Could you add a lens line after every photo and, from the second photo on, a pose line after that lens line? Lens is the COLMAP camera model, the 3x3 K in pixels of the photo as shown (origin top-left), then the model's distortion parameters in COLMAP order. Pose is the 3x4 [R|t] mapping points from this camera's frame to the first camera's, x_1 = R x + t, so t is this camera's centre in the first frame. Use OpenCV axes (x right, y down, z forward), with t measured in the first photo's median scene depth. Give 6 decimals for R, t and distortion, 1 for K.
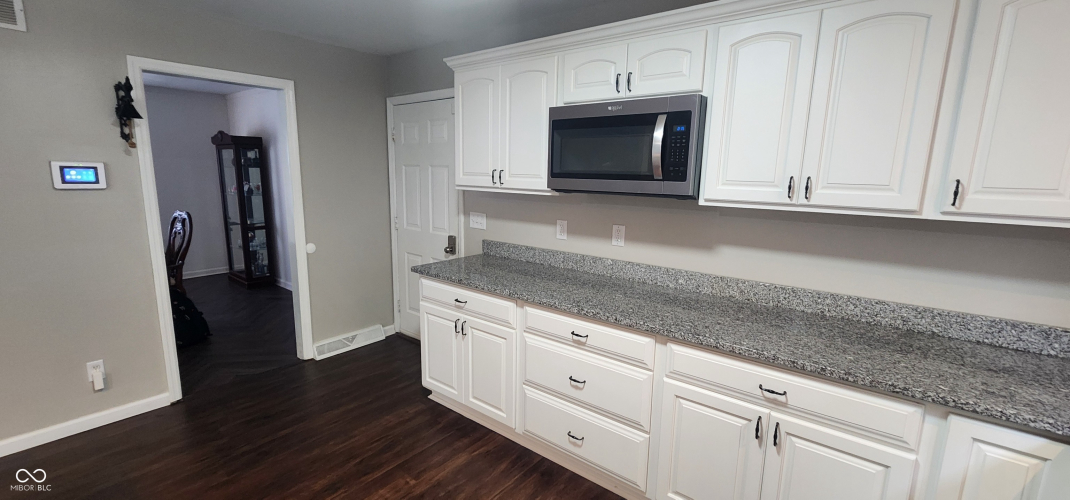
lens RADIAL K [[442.2, 0, 533.3], [0, 442.2, 249.4], [0, 0, 1]] dist [0.002245, 0.000037]
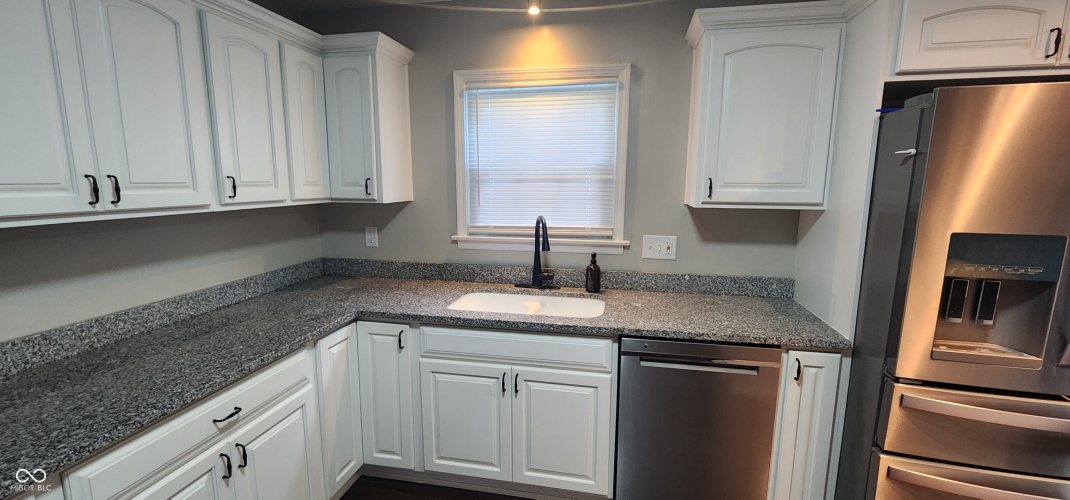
lens RADIAL K [[442.2, 0, 532.6], [0, 442.2, 251.6], [0, 0, 1]] dist [0.002245, 0.000037]
pose [[-0.452785, -0.165288, 0.876166, -0.367183], [0.144165, 0.956165, 0.254881, -0.107040], [-0.879888, 0.241718, -0.409108, 0.582384]]
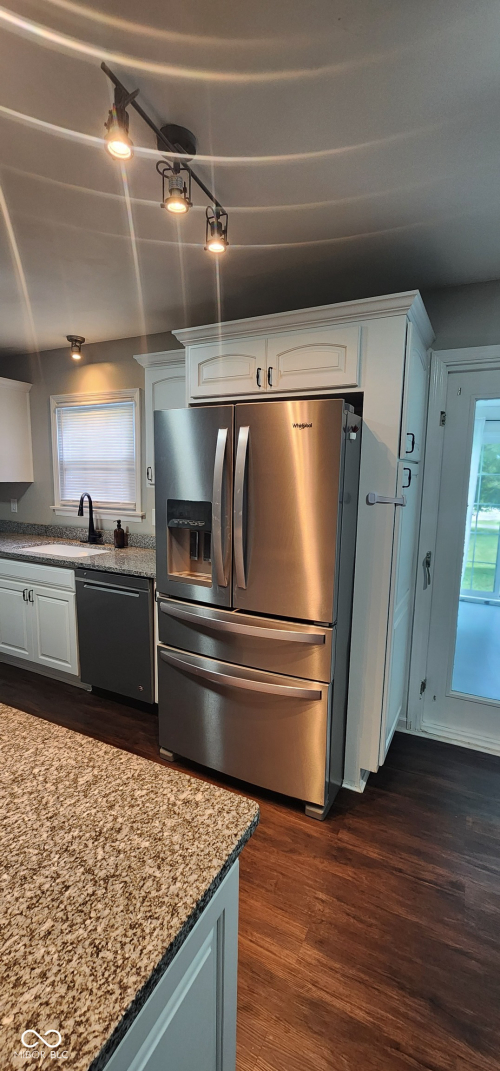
lens RADIAL K [[442.6, 0, 249.9], [0, 442.6, 537.9], [0, 0, 1]] dist [0.002245, 0.000037]
pose [[-0.194529, -0.162693, 0.967311, -1.139919], [0.148362, 0.969924, 0.192968, 0.035441], [-0.969612, 0.181050, -0.164541, -0.231007]]
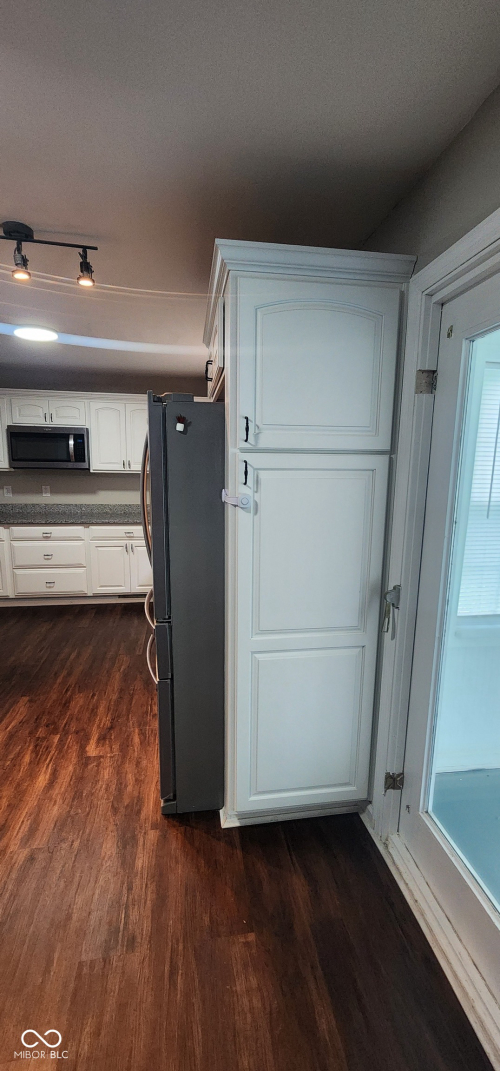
lens RADIAL K [[442.6, 0, 250.7], [0, 442.6, 540.6], [0, 0, 1]] dist [0.002245, 0.000037]
pose [[0.676267, -0.133563, 0.724447, -0.827223], [0.122534, 0.990121, 0.068160, 0.208701], [-0.726394, 0.042675, 0.685952, -1.264739]]
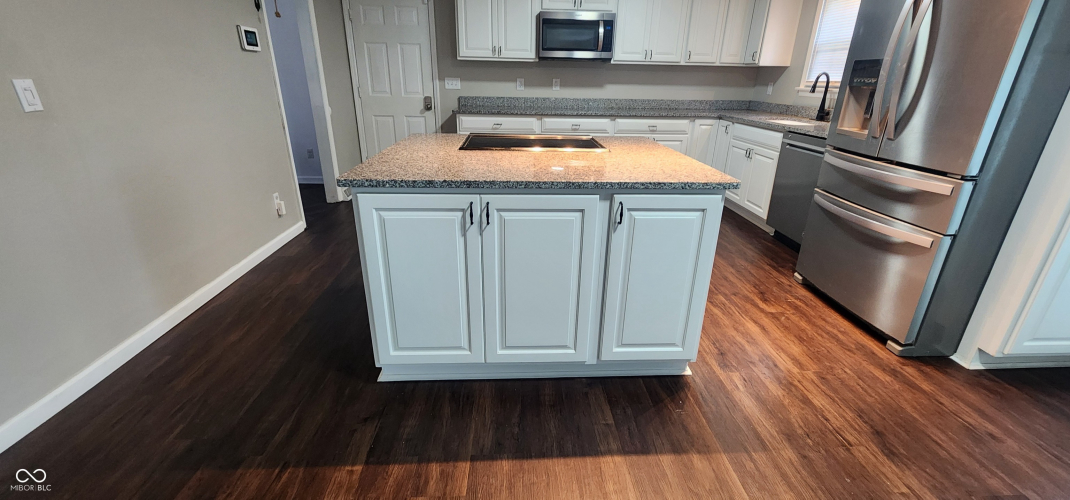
lens RADIAL K [[442.2, 0, 538.1], [0, 442.2, 247.7], [0, 0, 1]] dist [0.002245, 0.000037]
pose [[0.750337, -0.245982, 0.613585, -1.608631], [0.111342, 0.961957, 0.249484, 0.214807], [-0.651611, -0.118879, 0.749180, -0.640321]]
